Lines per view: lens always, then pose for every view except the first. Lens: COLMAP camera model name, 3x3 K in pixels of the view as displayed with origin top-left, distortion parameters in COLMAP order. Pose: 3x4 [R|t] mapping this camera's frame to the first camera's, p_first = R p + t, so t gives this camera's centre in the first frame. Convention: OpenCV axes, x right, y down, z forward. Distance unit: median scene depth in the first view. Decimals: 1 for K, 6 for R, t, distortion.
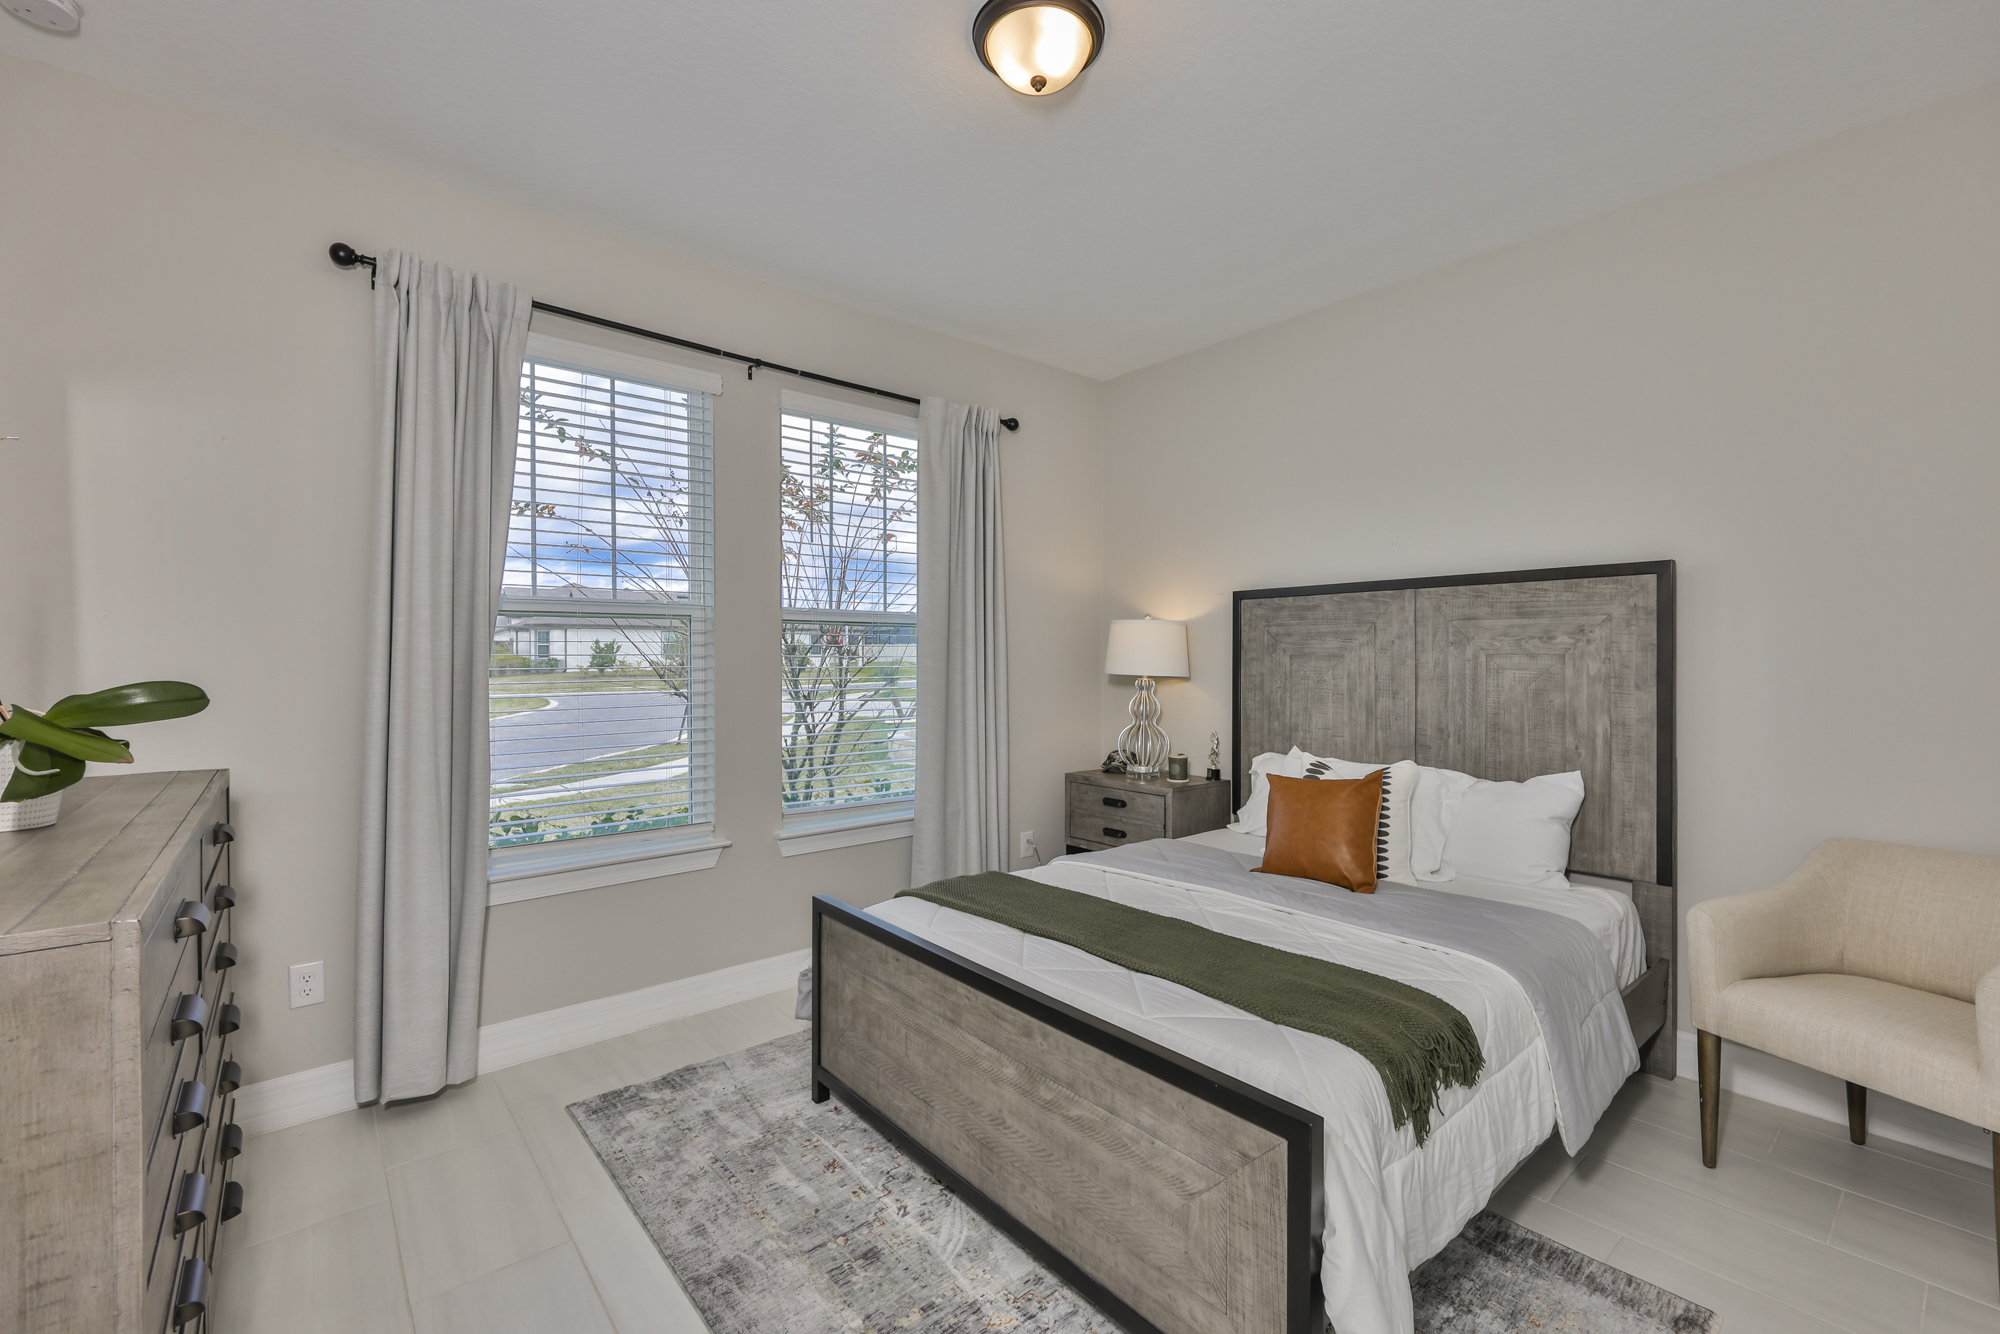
lens RADIAL K [[859.5, 0, 1009.4], [0, 859.5, 664.9], [0, 0, 1]] dist [-0.002947, 0.000006]
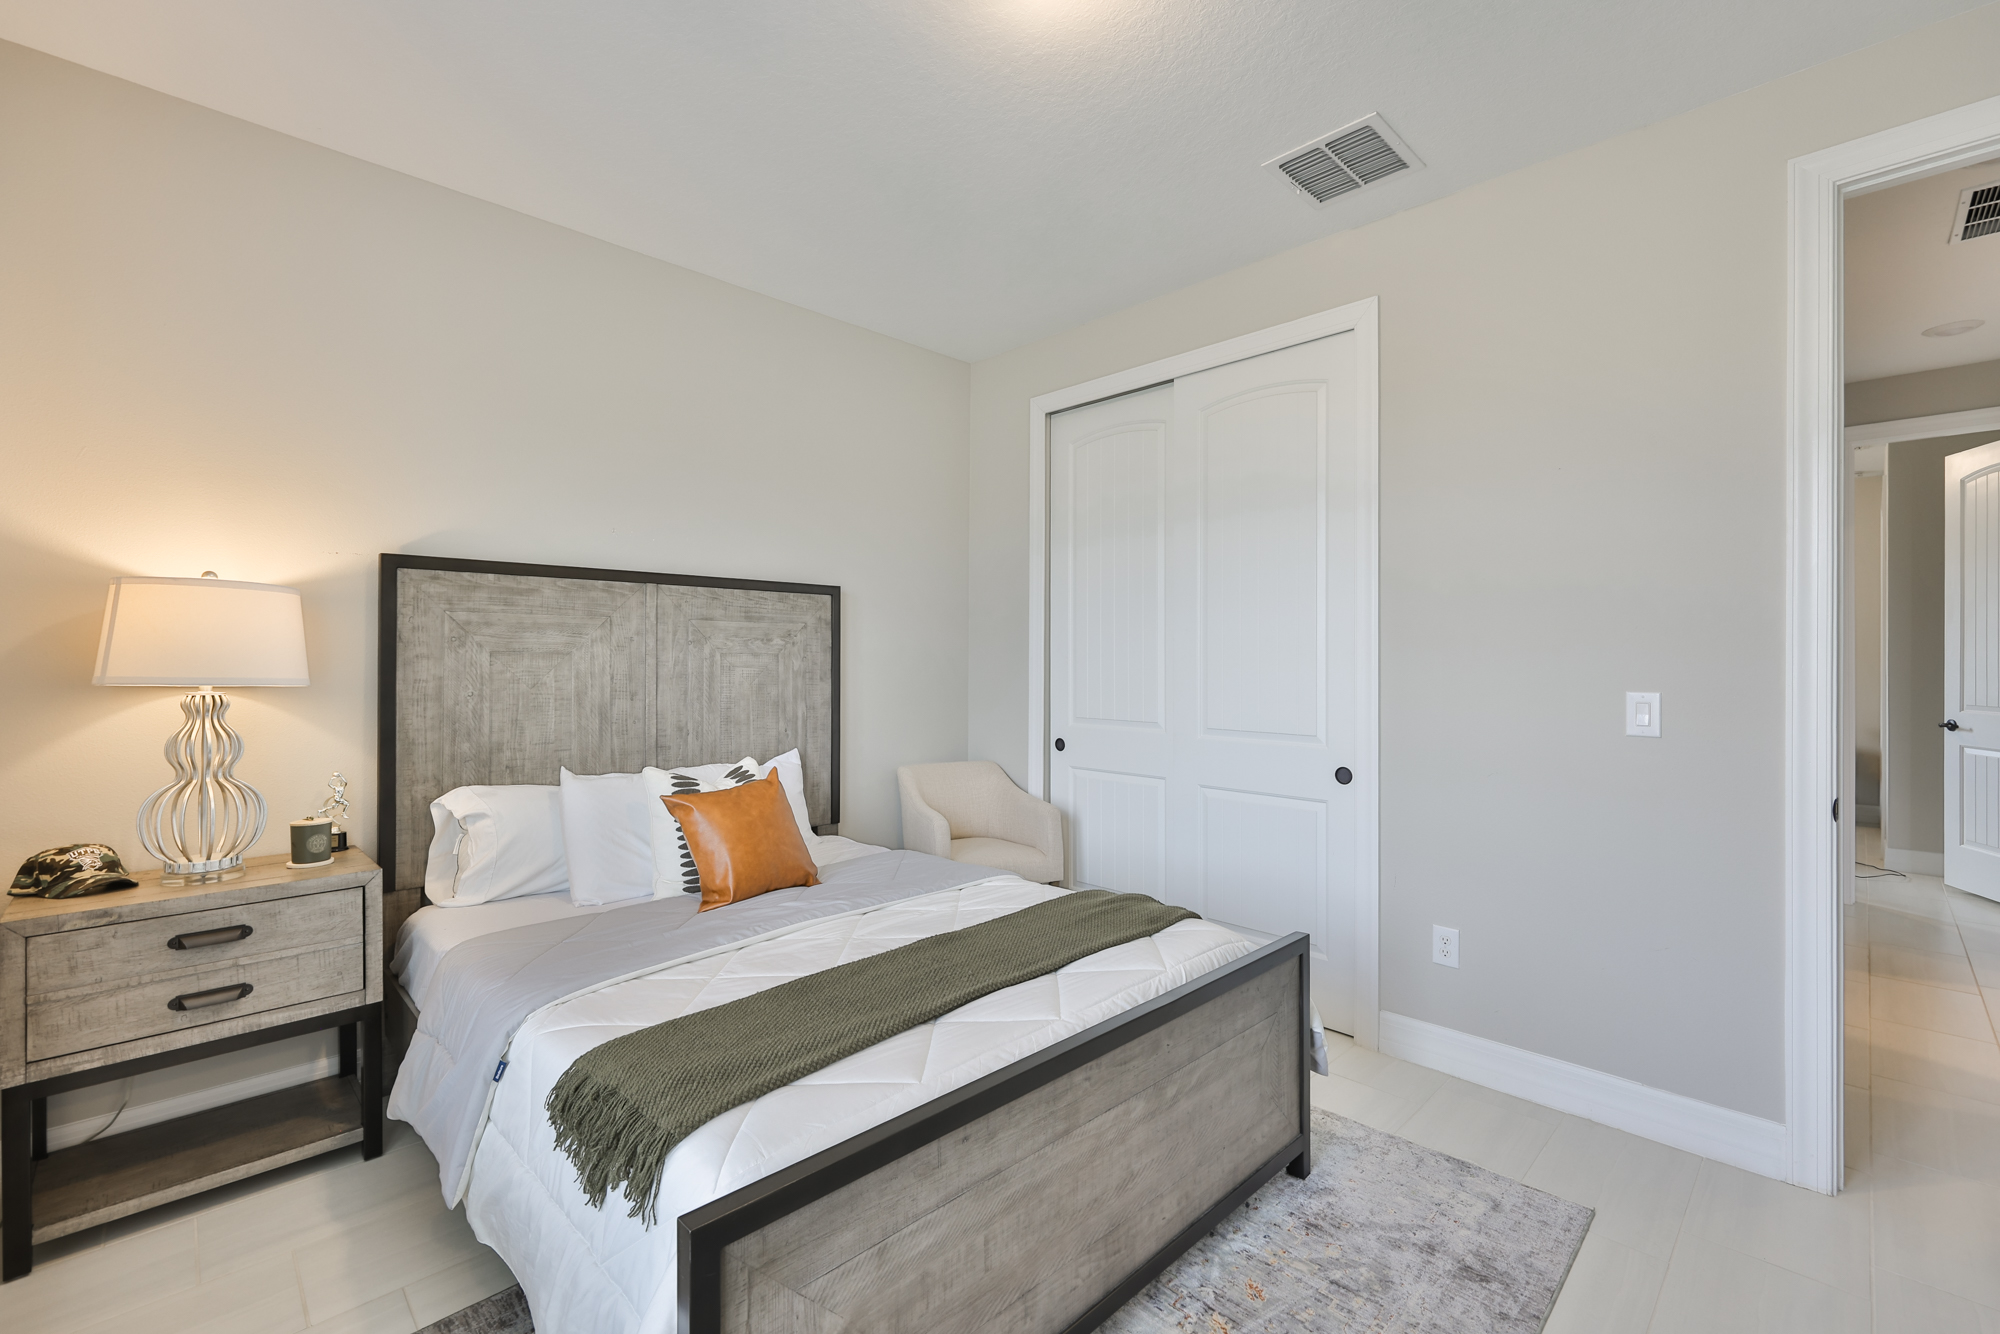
lens RADIAL K [[859.5, 0, 1000.0], [0, 859.5, 656.4], [0, 0, 1]] dist [-0.002947, 0.000006]
pose [[-0.084238, 0.003908, 0.996438, -0.551978], [0.004580, 0.999983, -0.003535, -0.002951], [-0.996435, 0.004265, -0.084255, 0.751945]]
